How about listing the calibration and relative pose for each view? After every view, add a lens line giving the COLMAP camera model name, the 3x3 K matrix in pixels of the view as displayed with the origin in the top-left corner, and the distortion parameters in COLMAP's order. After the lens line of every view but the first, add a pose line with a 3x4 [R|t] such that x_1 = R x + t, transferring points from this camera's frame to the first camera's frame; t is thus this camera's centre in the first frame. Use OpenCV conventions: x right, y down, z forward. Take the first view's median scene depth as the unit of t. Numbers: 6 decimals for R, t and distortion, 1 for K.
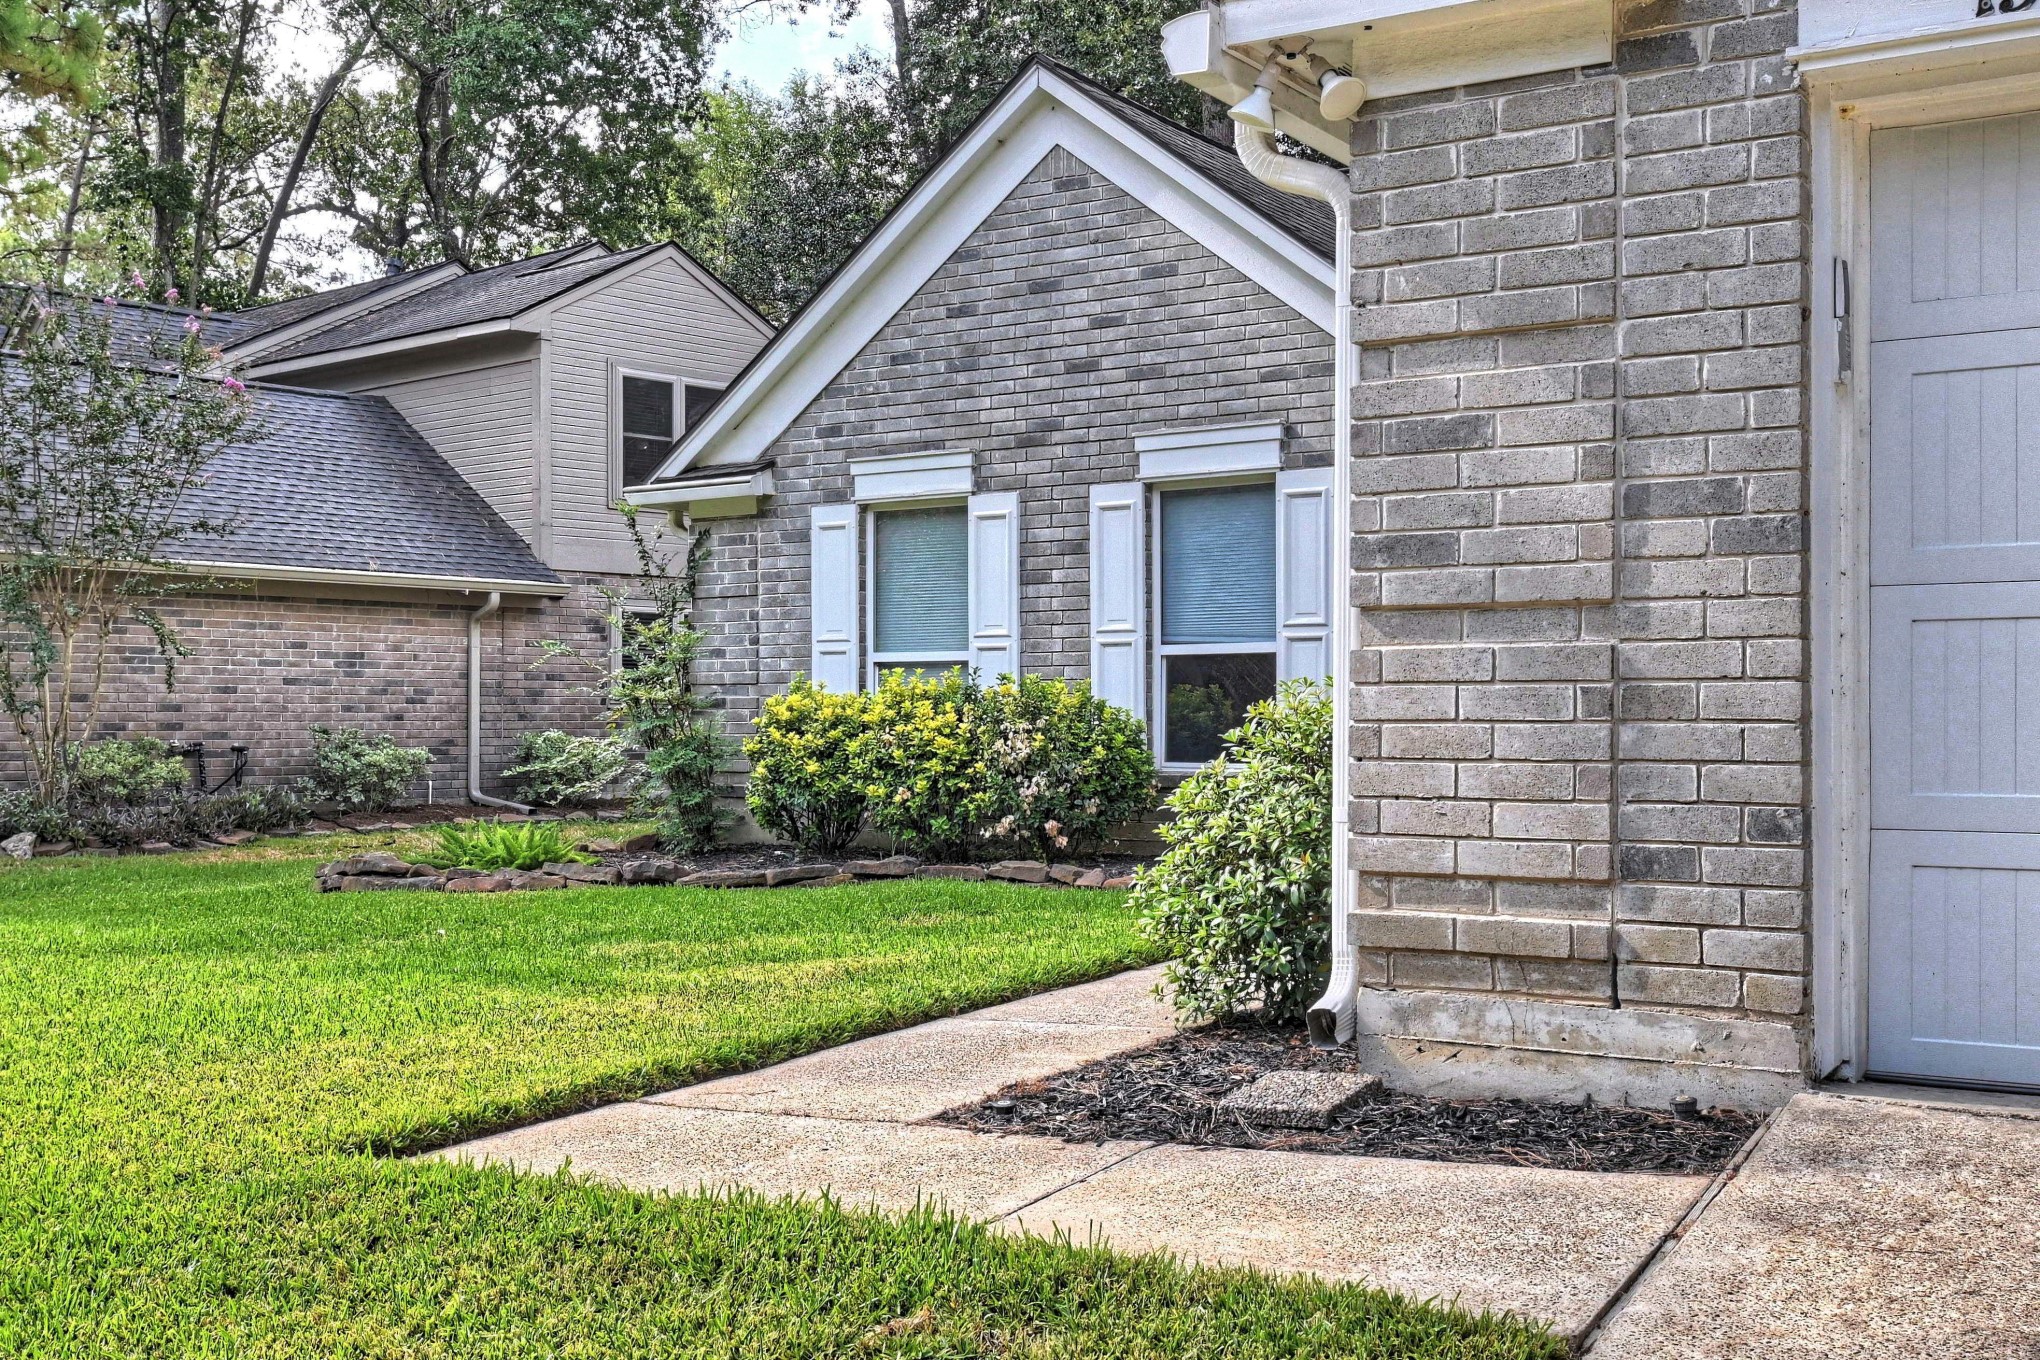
lens RADIAL K [[2118.1, 0, 1011.0], [0, 2118.1, 699.1], [0, 0, 1]] dist [-0.016430, 0.000000]
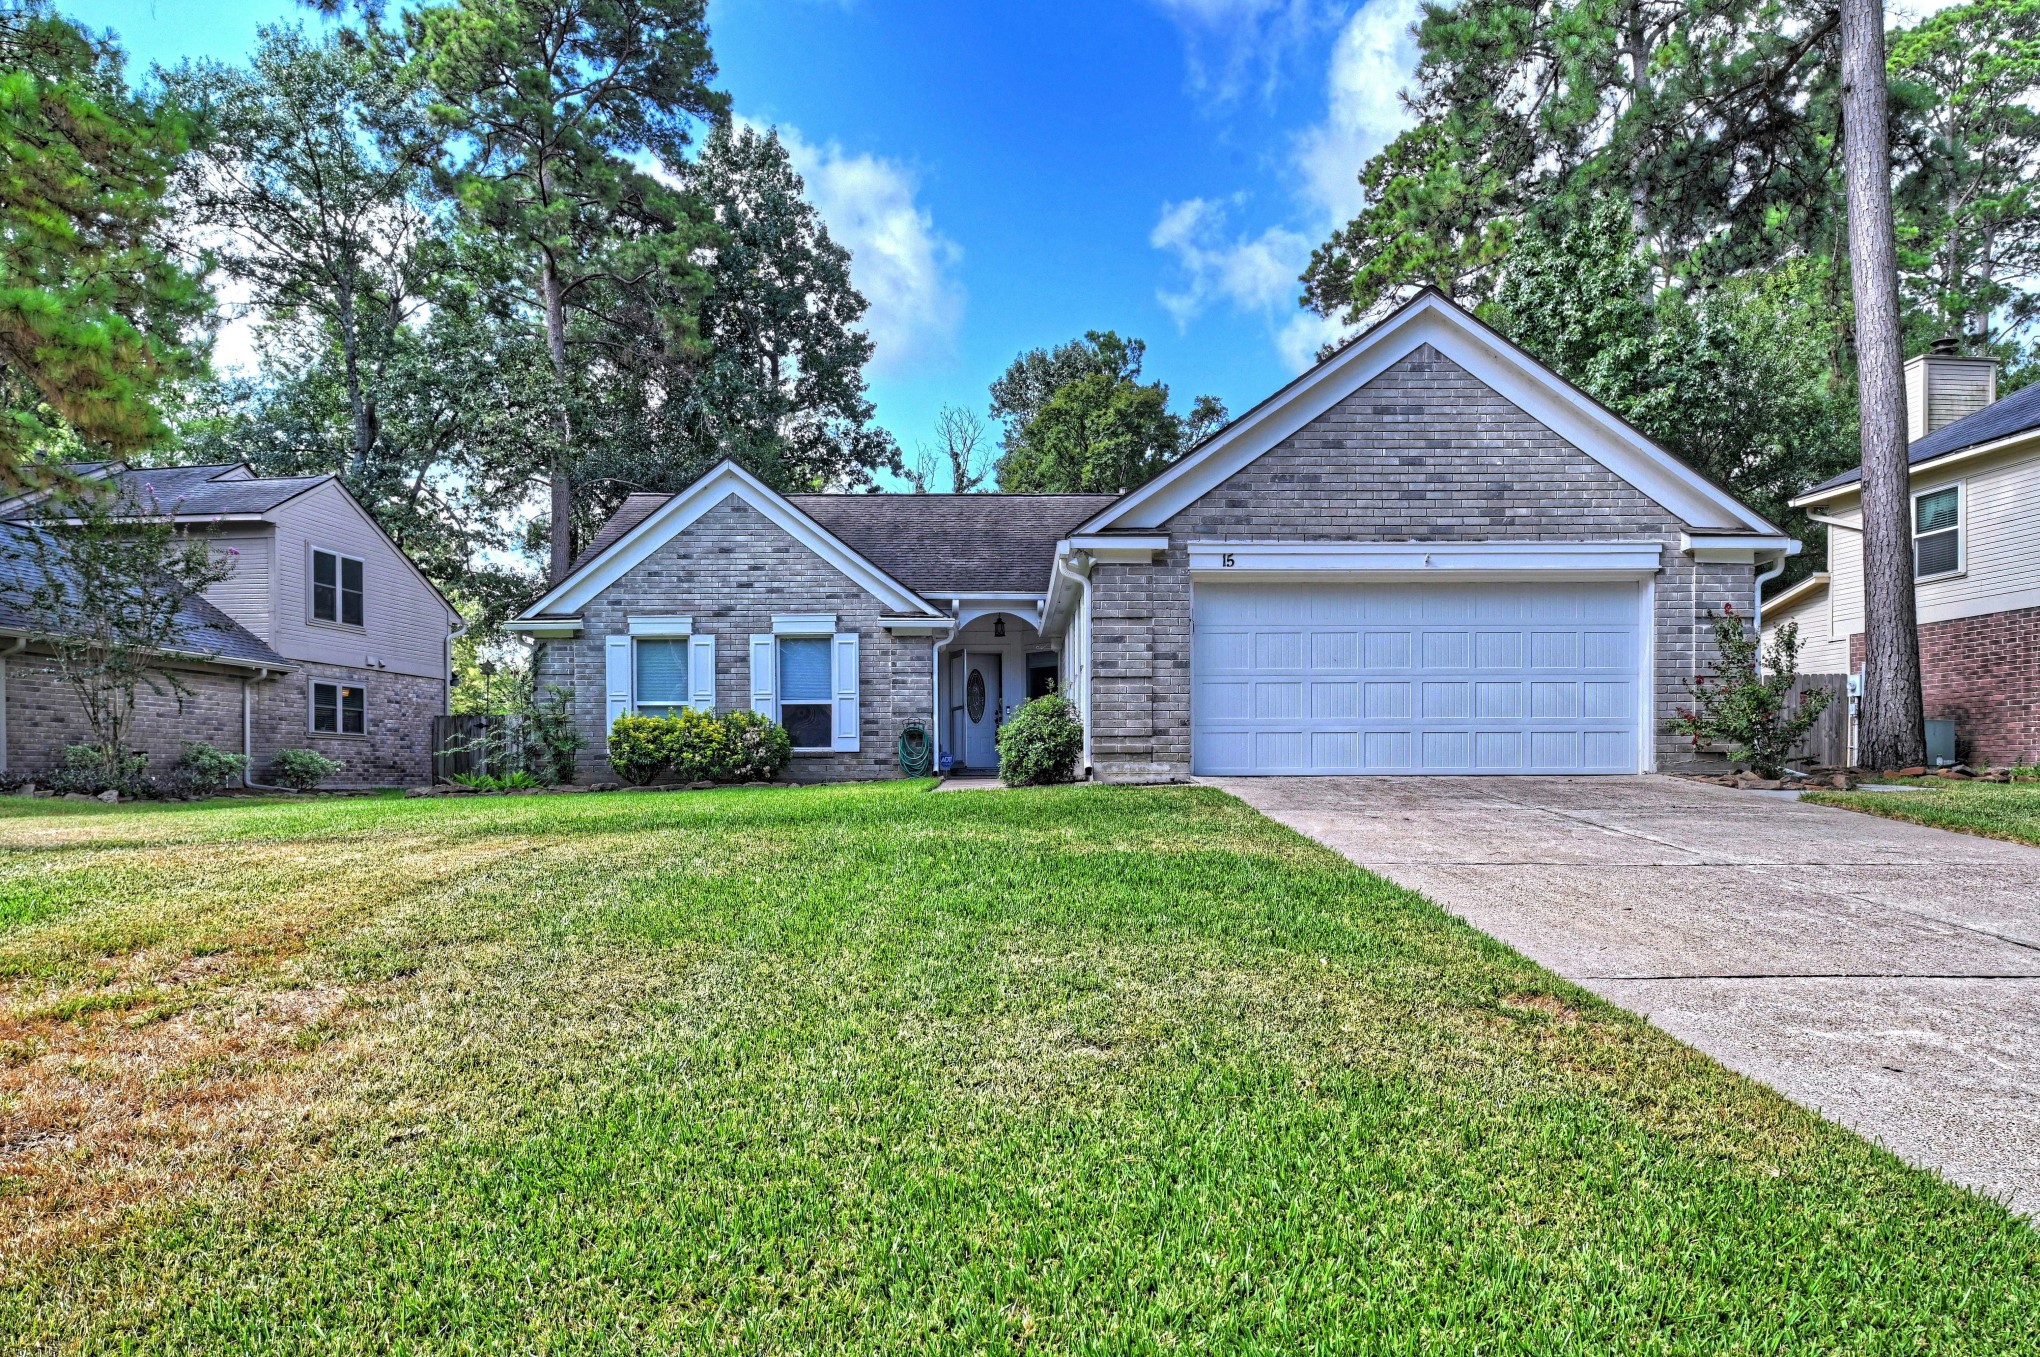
lens RADIAL K [[1366.6, 0, 977.5], [0, 1366.6, 772.4], [0, 0, 1]] dist [-0.005799, -0.001475]
pose [[0.850747, 0.003355, 0.525565, -0.556344], [-0.003446, 0.999994, -0.000805, 0.057684], [-0.525565, -0.001126, 0.850753, -0.470675]]
